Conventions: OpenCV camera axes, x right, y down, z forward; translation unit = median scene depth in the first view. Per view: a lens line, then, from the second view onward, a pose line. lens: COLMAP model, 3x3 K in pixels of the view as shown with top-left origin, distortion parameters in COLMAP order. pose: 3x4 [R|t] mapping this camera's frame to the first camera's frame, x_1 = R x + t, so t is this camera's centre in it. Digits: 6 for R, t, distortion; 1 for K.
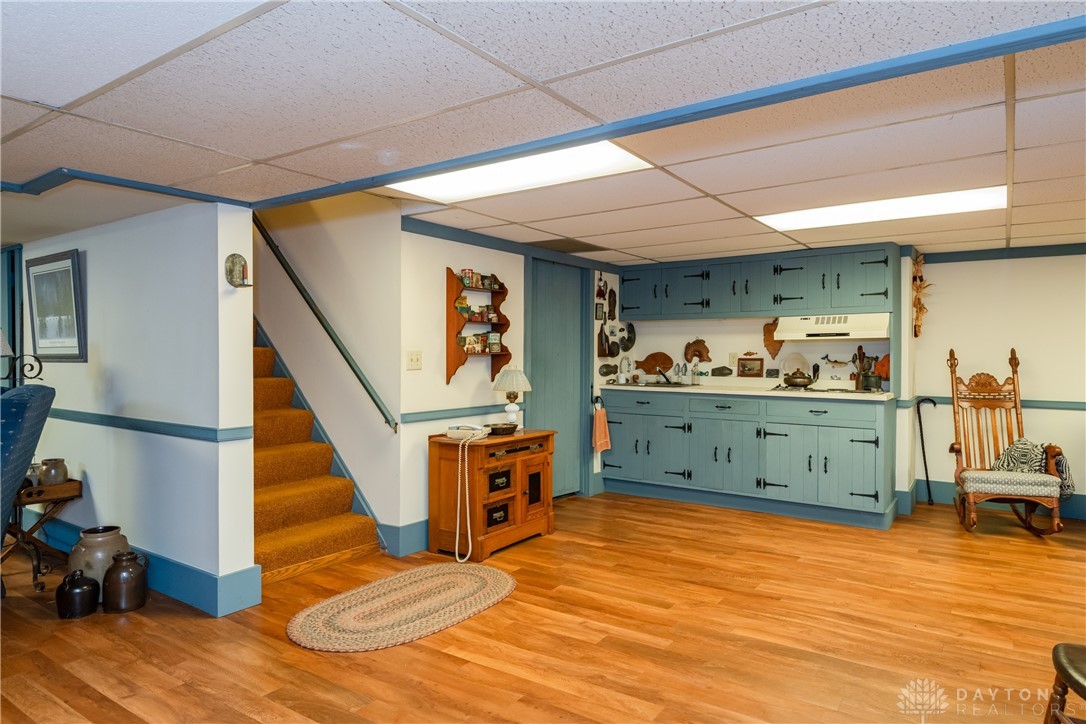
lens RADIAL K [[655.8, 0, 544.9], [0, 655.8, 351.7], [0, 0, 1]] dist [0.017256, -0.000848]
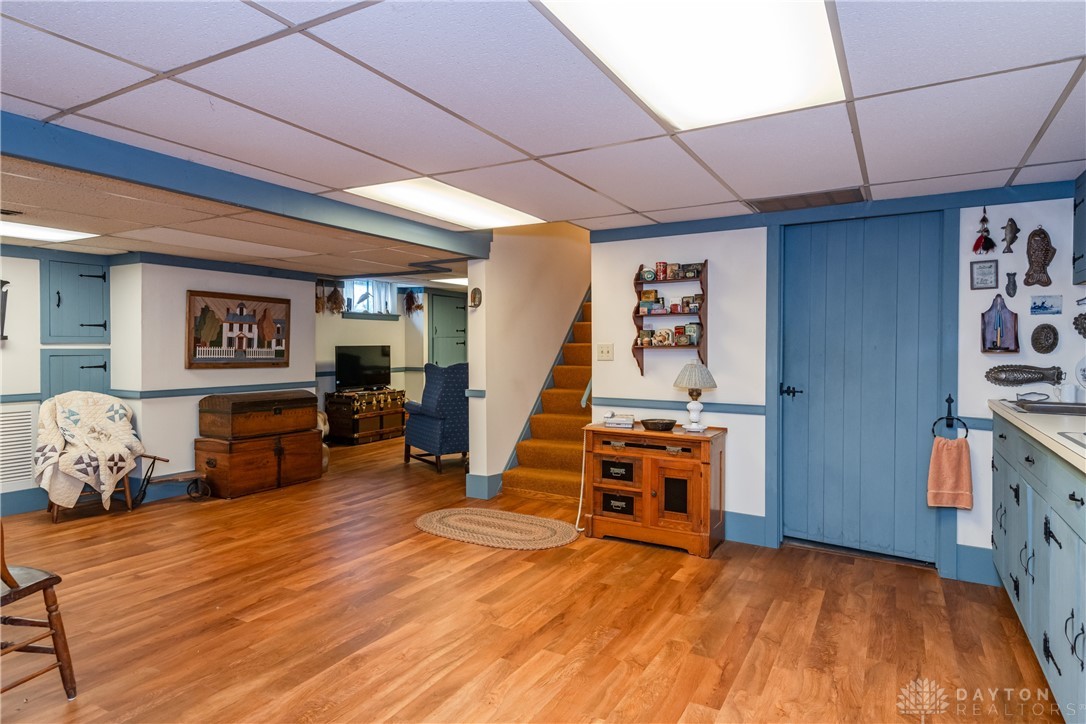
lens RADIAL K [[640.2, 0, 541.6], [0, 640.2, 349.1], [0, 0, 1]] dist [0.042174, -0.027756]
pose [[0.069158, -0.001583, -0.997604, 0.932102], [-0.001143, 0.999998, -0.001666, 0.009387], [0.997605, 0.001255, 0.069156, 0.823346]]
